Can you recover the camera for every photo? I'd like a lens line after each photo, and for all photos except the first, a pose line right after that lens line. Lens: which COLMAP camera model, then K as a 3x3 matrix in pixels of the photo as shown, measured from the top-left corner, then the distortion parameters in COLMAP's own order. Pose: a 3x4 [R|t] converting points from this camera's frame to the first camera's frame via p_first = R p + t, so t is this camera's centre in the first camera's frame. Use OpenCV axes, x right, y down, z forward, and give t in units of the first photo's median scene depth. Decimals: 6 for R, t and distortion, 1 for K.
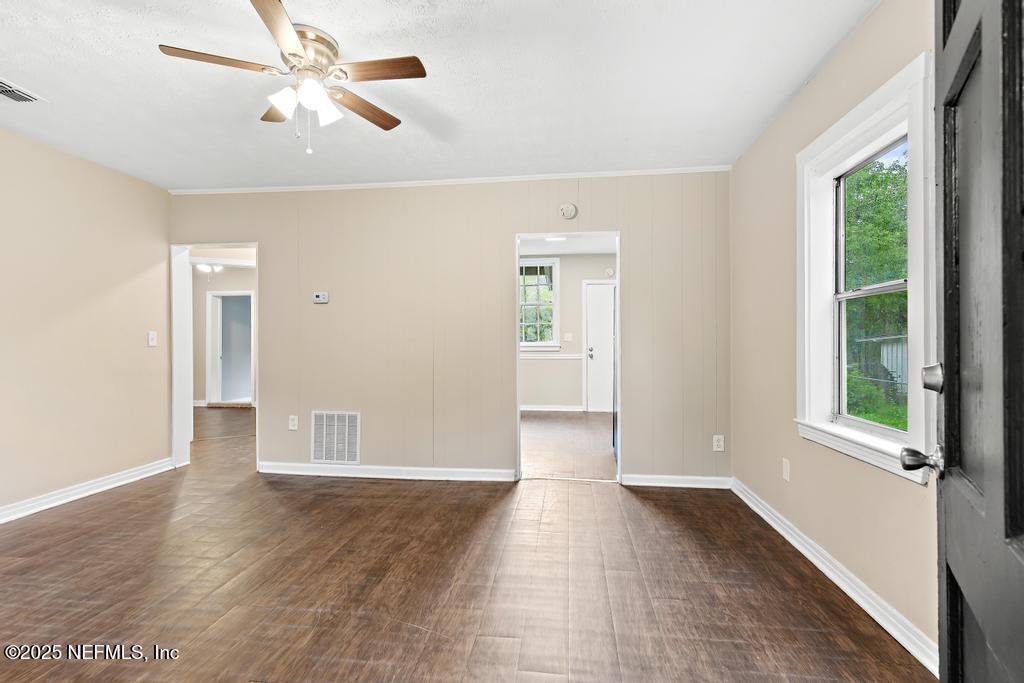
lens RADIAL K [[470.3, 0, 511.3], [0, 470.3, 347.1], [0, 0, 1]] dist [0.010005, -0.003126]
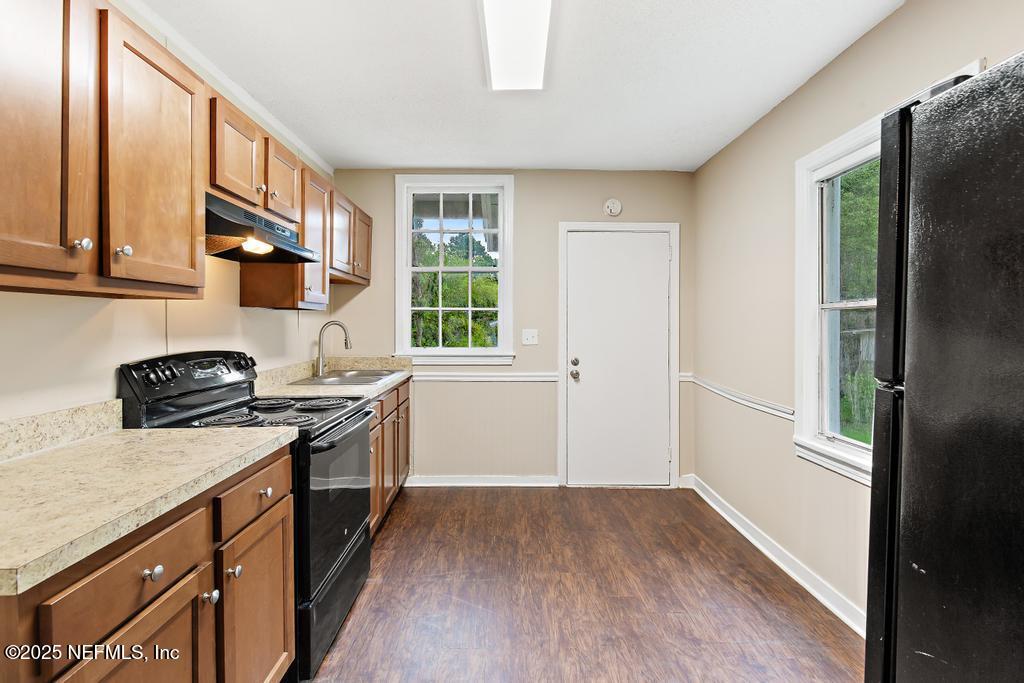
lens RADIAL K [[470.3, 0, 514.3], [0, 470.3, 331.0], [0, 0, 1]] dist [0.010005, -0.003126]
pose [[0.988597, 0.007011, 0.150420, 0.064348], [-0.007036, 0.999975, -0.000364, -0.057536], [-0.150419, -0.000699, 0.988622, 1.083900]]
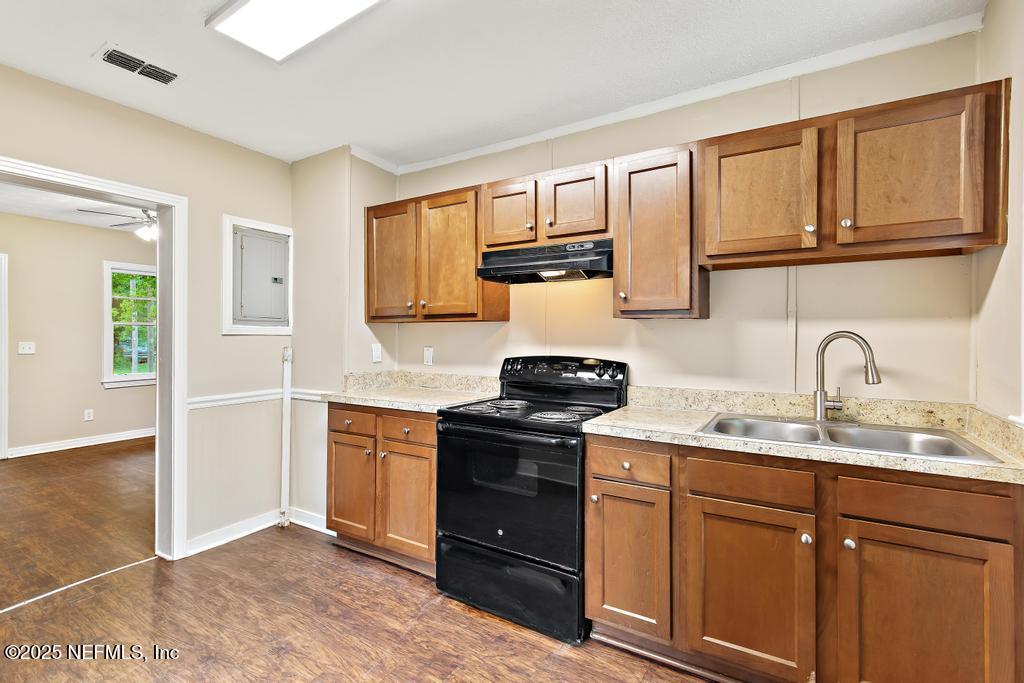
lens RADIAL K [[470.3, 0, 514.5], [0, 470.3, 339.0], [0, 0, 1]] dist [0.010005, -0.003126]
pose [[-0.407159, 0.013347, -0.913260, 0.485266], [-0.013468, 0.999697, 0.020615, -0.072289], [0.913258, 0.020694, -0.406856, 1.928886]]
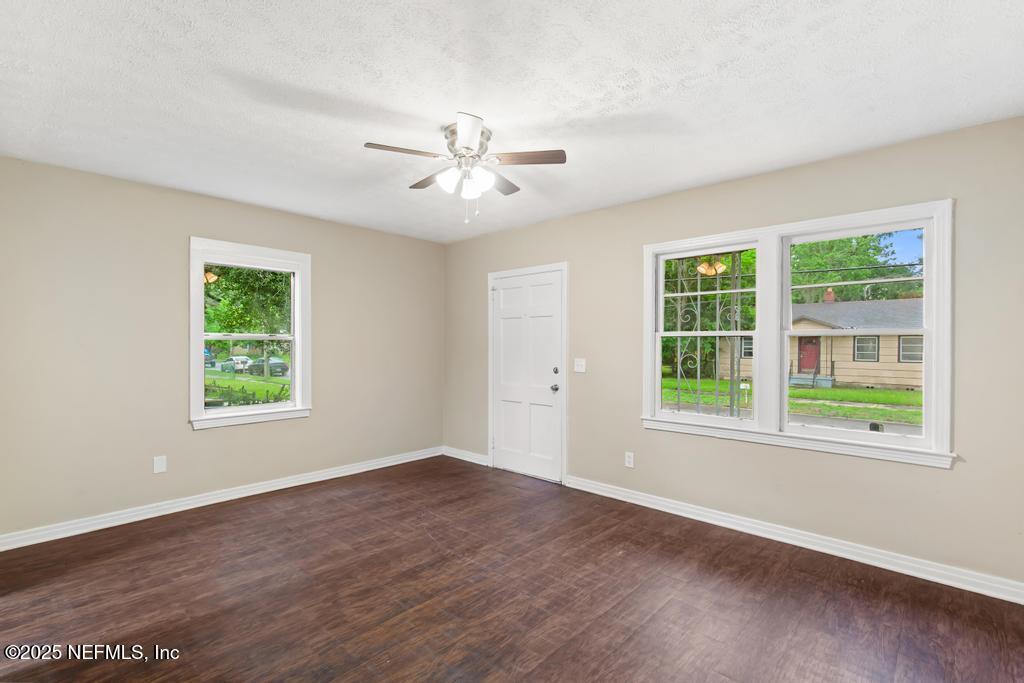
lens RADIAL K [[470.3, 0, 514.2], [0, 470.3, 346.7], [0, 0, 1]] dist [0.010005, -0.003126]
pose [[-0.810568, -0.001908, 0.585641, -0.738185], [0.005173, 0.999932, 0.010416, -0.053435], [-0.585621, 0.011472, -0.810503, 1.130497]]
